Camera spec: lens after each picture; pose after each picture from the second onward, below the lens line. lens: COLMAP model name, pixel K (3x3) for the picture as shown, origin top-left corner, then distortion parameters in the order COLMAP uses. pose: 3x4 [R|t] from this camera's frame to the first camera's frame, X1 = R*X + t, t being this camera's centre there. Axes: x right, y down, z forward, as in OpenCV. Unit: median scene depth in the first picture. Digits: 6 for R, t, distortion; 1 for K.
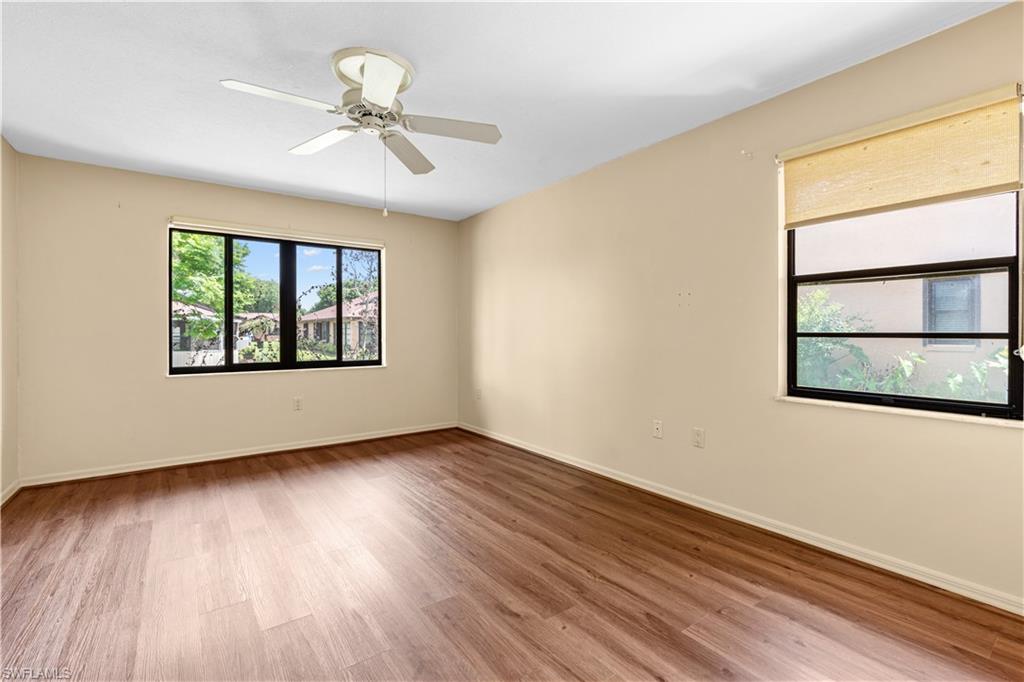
lens RADIAL K [[465.1, 0, 515.6], [0, 465.1, 334.1], [0, 0, 1]] dist [-0.004733, -0.000099]
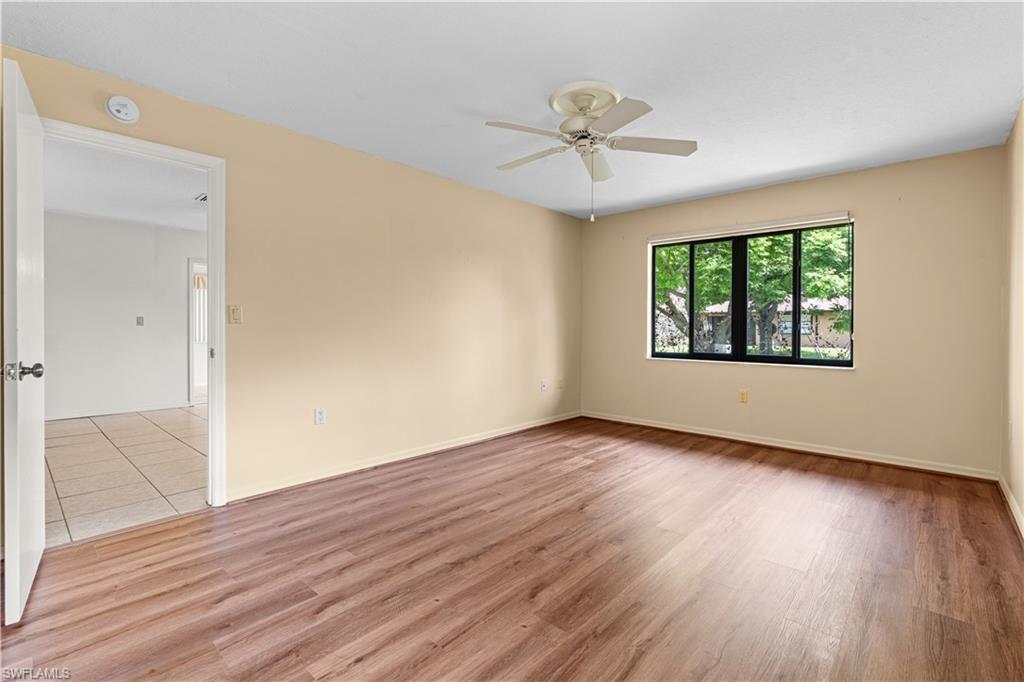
lens RADIAL K [[459.6, 0, 512.0], [0, 459.6, 335.0], [0, 0, 1]] dist [-0.004211, -0.000052]
pose [[0.202009, 0.021084, -0.979157, 0.465004], [-0.006999, 0.999774, 0.020084, 0.000082], [0.979359, 0.002796, 0.202111, 0.350798]]
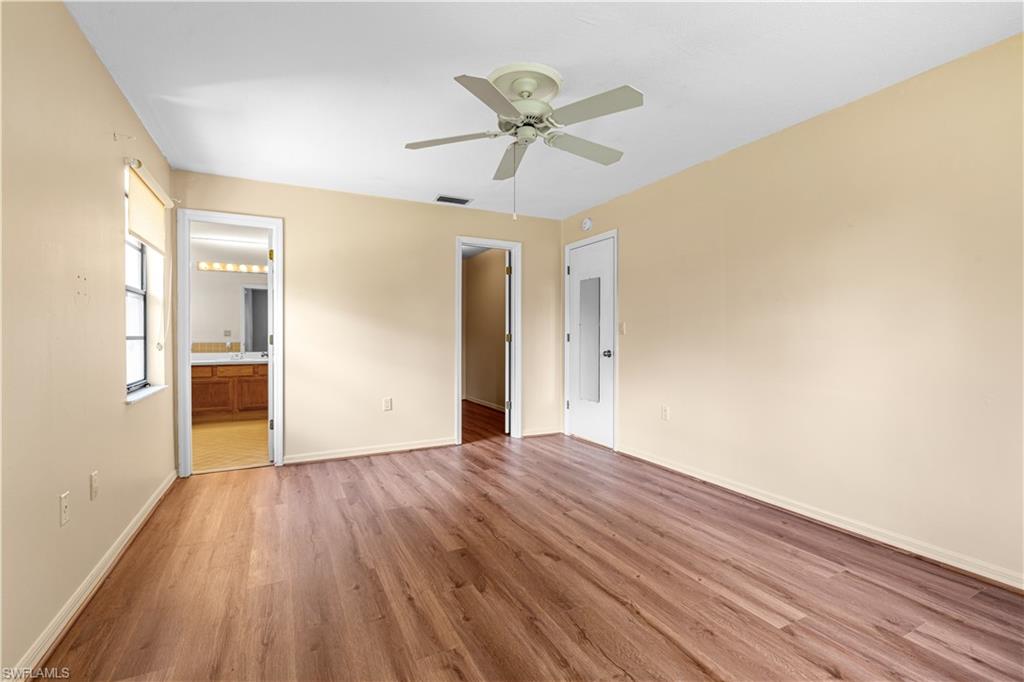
lens RADIAL K [[465.1, 0, 515.6], [0, 465.1, 334.1], [0, 0, 1]] dist [-0.004733, -0.000099]
pose [[-0.987602, 0.005520, 0.156883, -0.264450], [0.005624, 0.999984, 0.000218, -0.000985], [-0.156879, 0.001098, -0.987617, 1.202465]]
